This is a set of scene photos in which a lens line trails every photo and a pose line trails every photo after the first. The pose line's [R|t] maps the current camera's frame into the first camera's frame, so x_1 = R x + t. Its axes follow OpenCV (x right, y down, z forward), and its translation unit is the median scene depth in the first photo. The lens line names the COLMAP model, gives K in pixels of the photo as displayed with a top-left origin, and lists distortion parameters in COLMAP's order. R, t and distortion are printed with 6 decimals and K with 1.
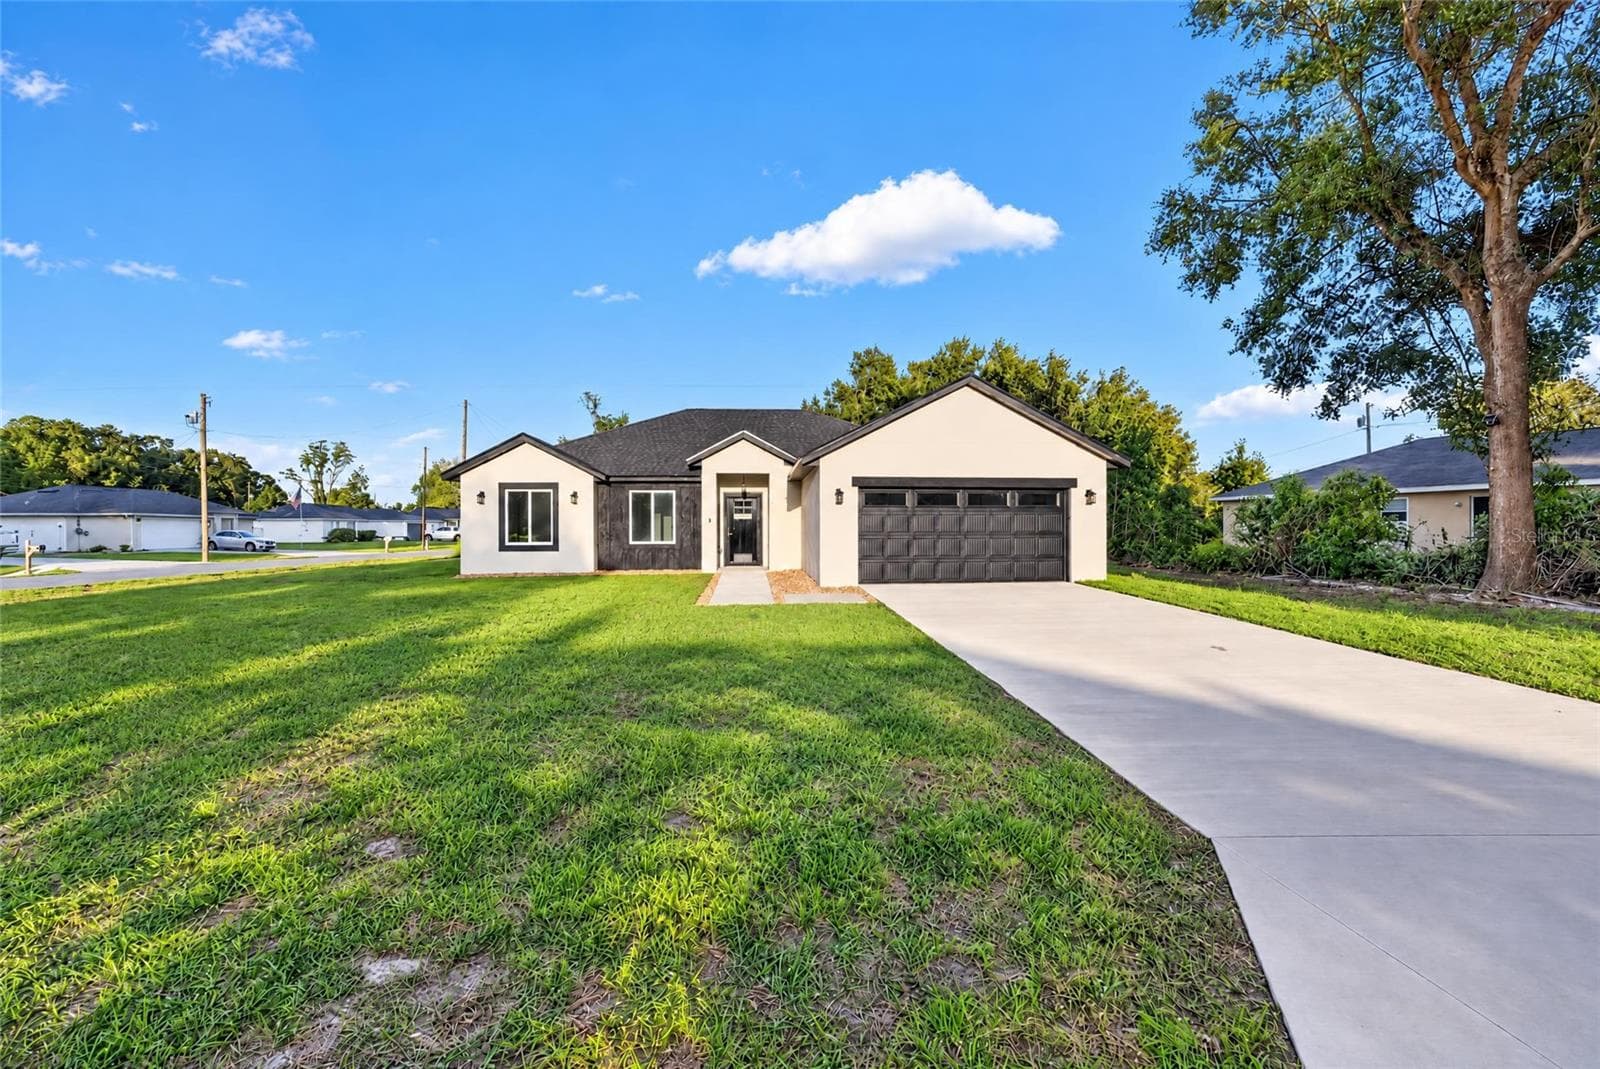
lens RADIAL K [[609.2, 0, 800.0], [0, 609.2, 534.5], [0, 0, 1]] dist [-0.010562, 0.000171]
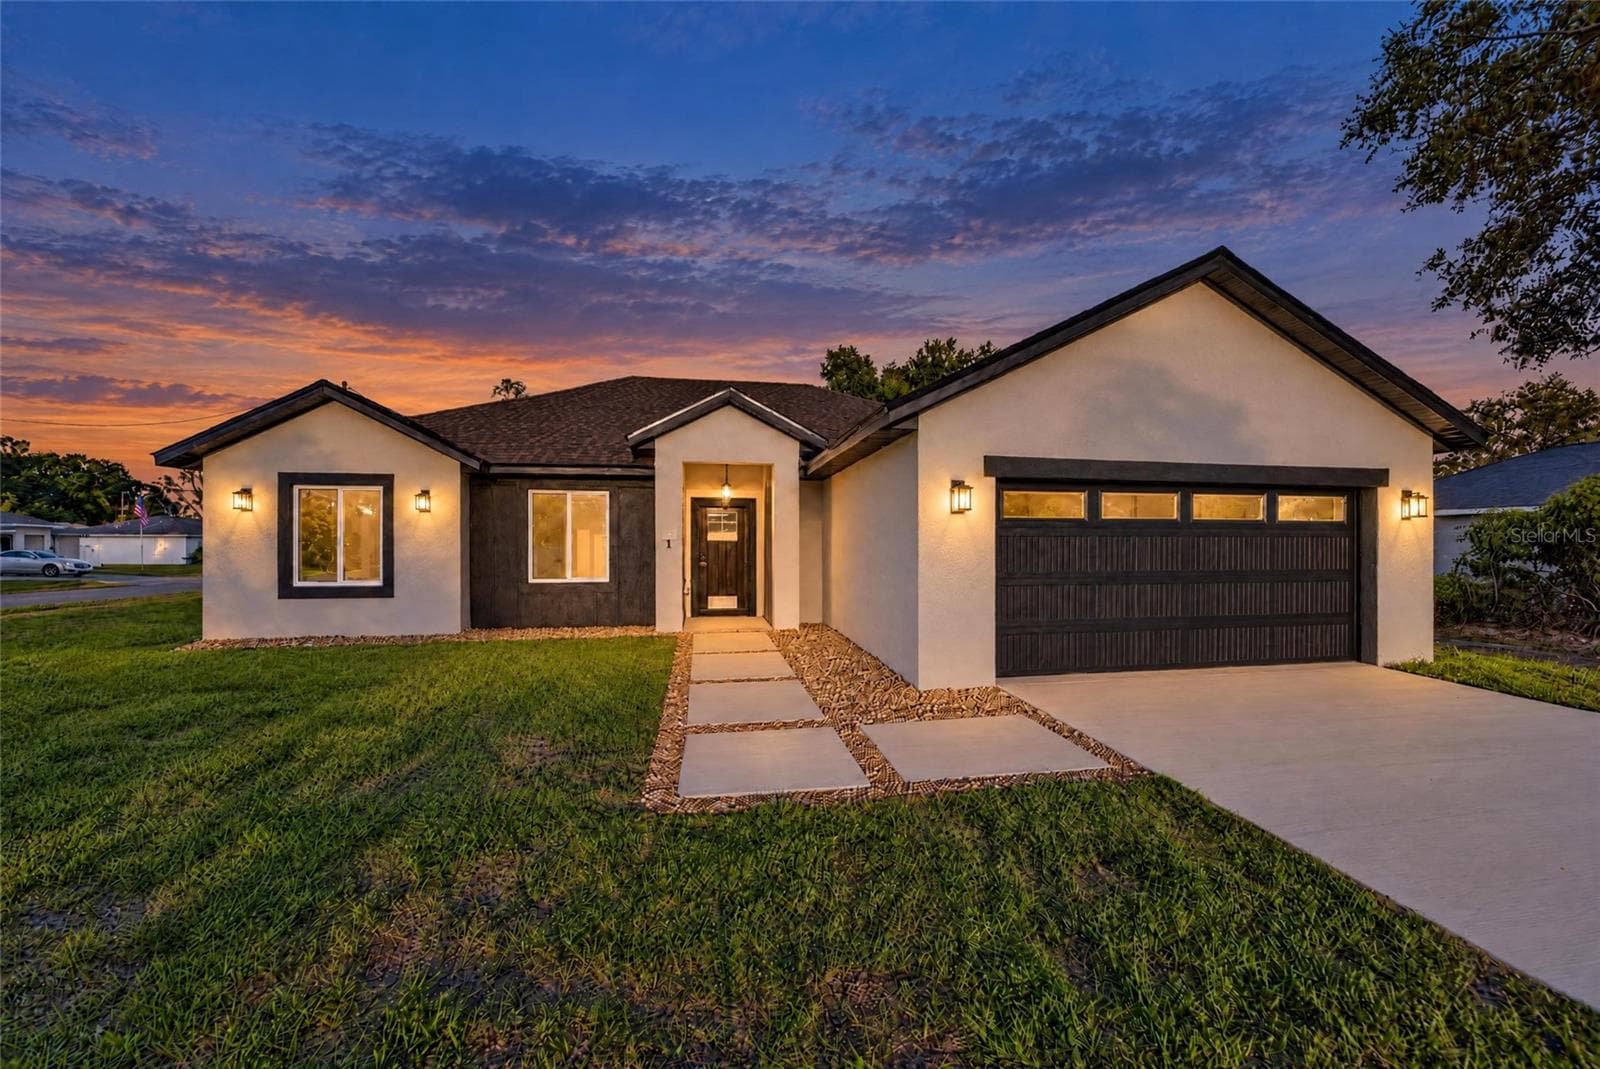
lens RADIAL K [[626.1, 0, 811.6], [0, 626.1, 542.6], [0, 0, 1]] dist [-0.013054, -0.000007]
pose [[0.995501, 0.004400, 0.094646, -0.070972], [-0.002726, 0.999838, -0.017809, -0.013226], [-0.094709, 0.017471, 0.995352, 0.396436]]
